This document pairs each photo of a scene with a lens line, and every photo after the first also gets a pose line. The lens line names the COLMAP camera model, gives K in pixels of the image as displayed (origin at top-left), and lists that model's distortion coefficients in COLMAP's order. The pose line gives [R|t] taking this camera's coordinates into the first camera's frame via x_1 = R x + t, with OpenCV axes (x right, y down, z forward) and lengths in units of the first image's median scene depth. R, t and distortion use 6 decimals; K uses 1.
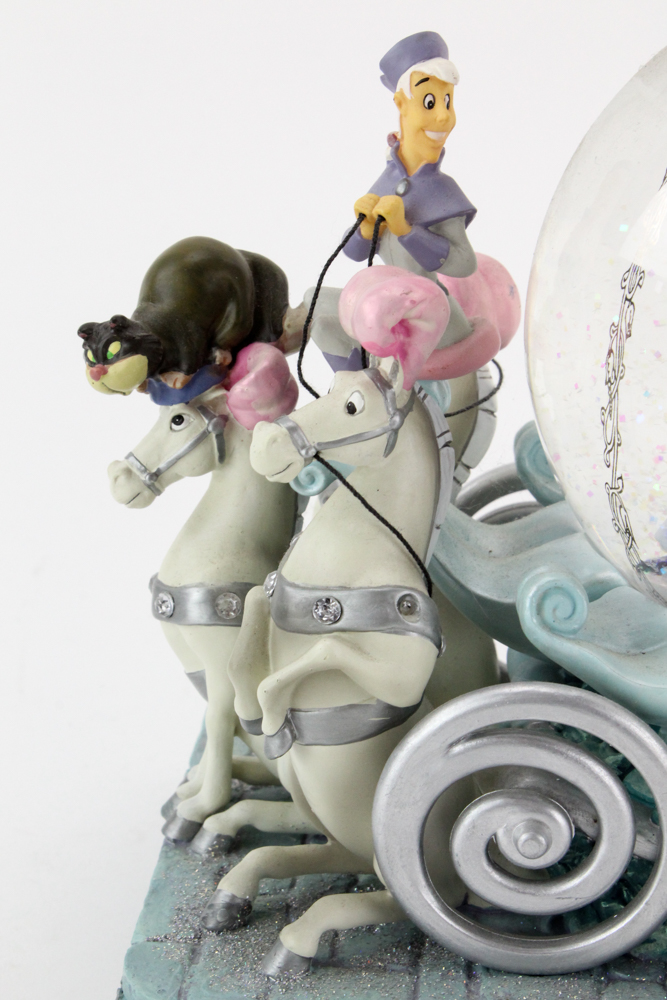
lens RADIAL K [[2514.5, 0, 304.9], [0, 2514.5, 536.5], [0, 0, 1]] dist [0.069957, 0.000000]
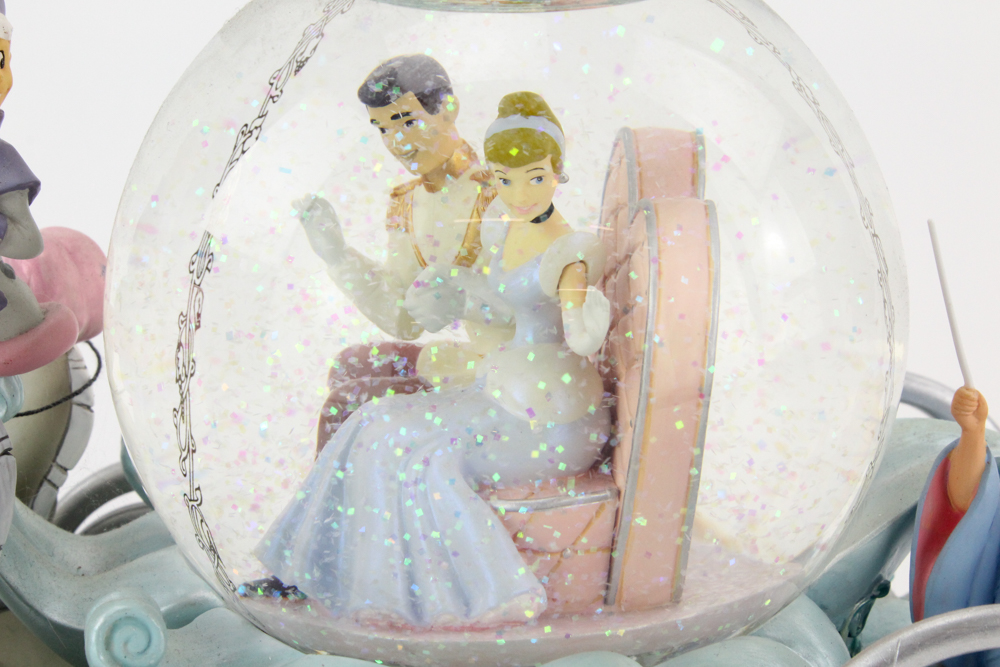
lens RADIAL K [[2514.5, 0, 502.5], [0, 2514.5, 333.1], [0, 0, 1]] dist [0.069957, 0.000000]
pose [[0.986070, -0.016122, 0.165548, 0.082282], [0.026265, 0.997896, -0.059269, -0.021629], [-0.164244, 0.062791, 0.984419, 0.117000]]
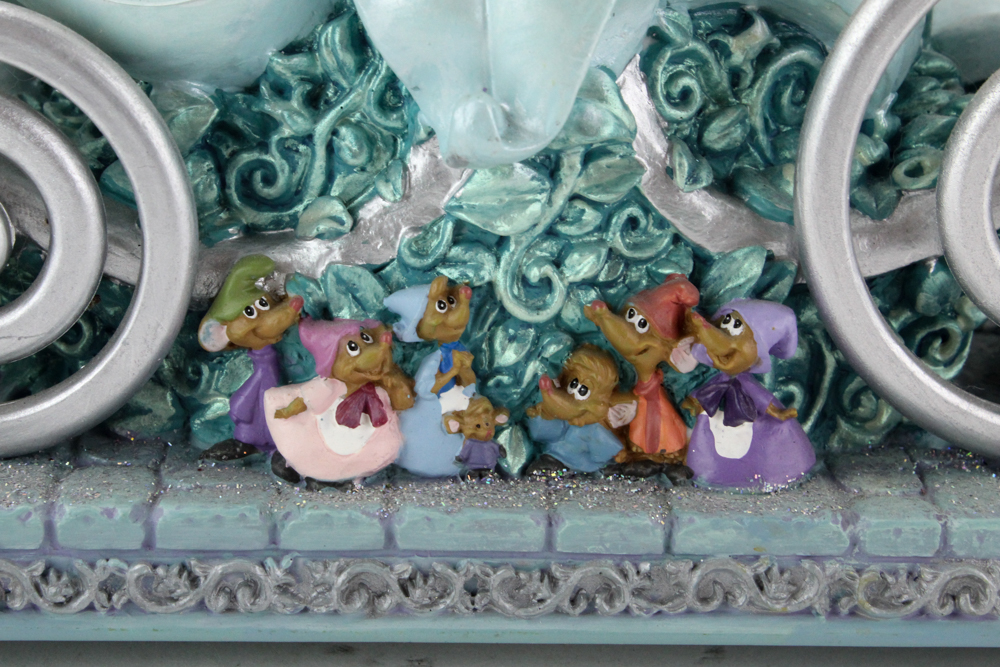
lens RADIAL K [[2514.5, 0, 499.2], [0, 2514.5, 335.3], [0, 0, 1]] dist [0.069957, 0.000000]
pose [[0.987691, -0.000312, 0.156415, 0.125739], [-0.002083, 0.999883, 0.015150, 0.129586], [-0.156402, -0.015289, 0.987575, 0.316052]]
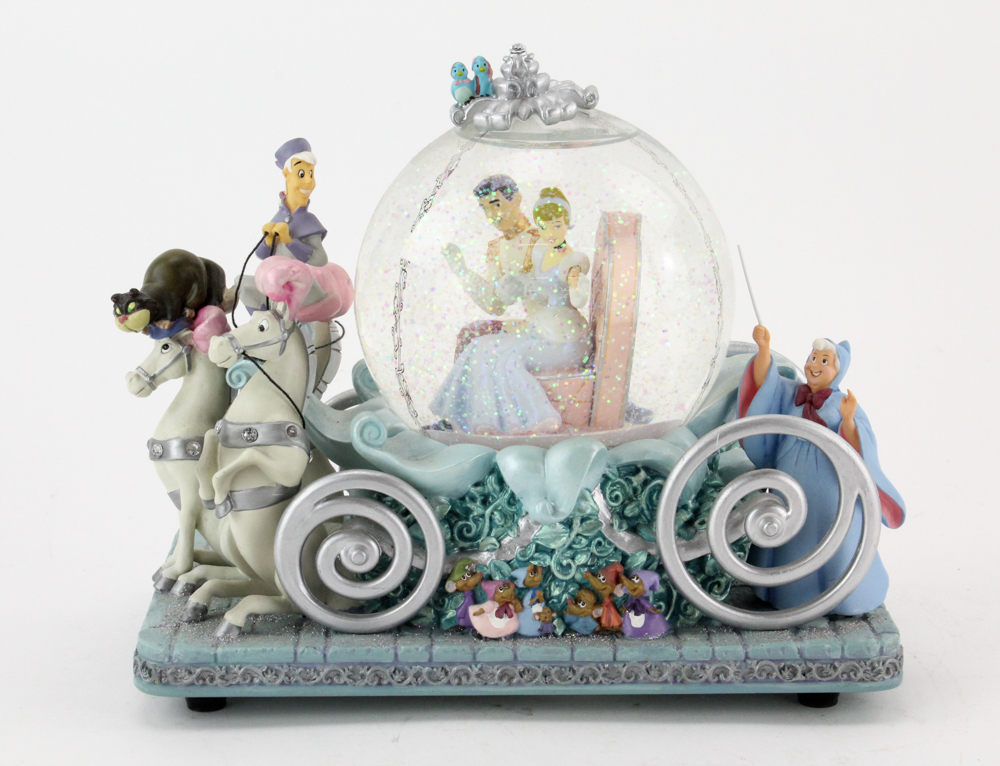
lens RADIAL K [[2256.3, 0, 441.3], [0, 2256.3, 338.0], [0, 0, 1]] dist [-0.048946, 0.000000]
pose [[0.994346, -0.001973, 0.106168, -0.026640], [0.016217, 0.990921, -0.133466, 0.179432], [-0.104941, 0.134433, 0.985350, -0.672610]]
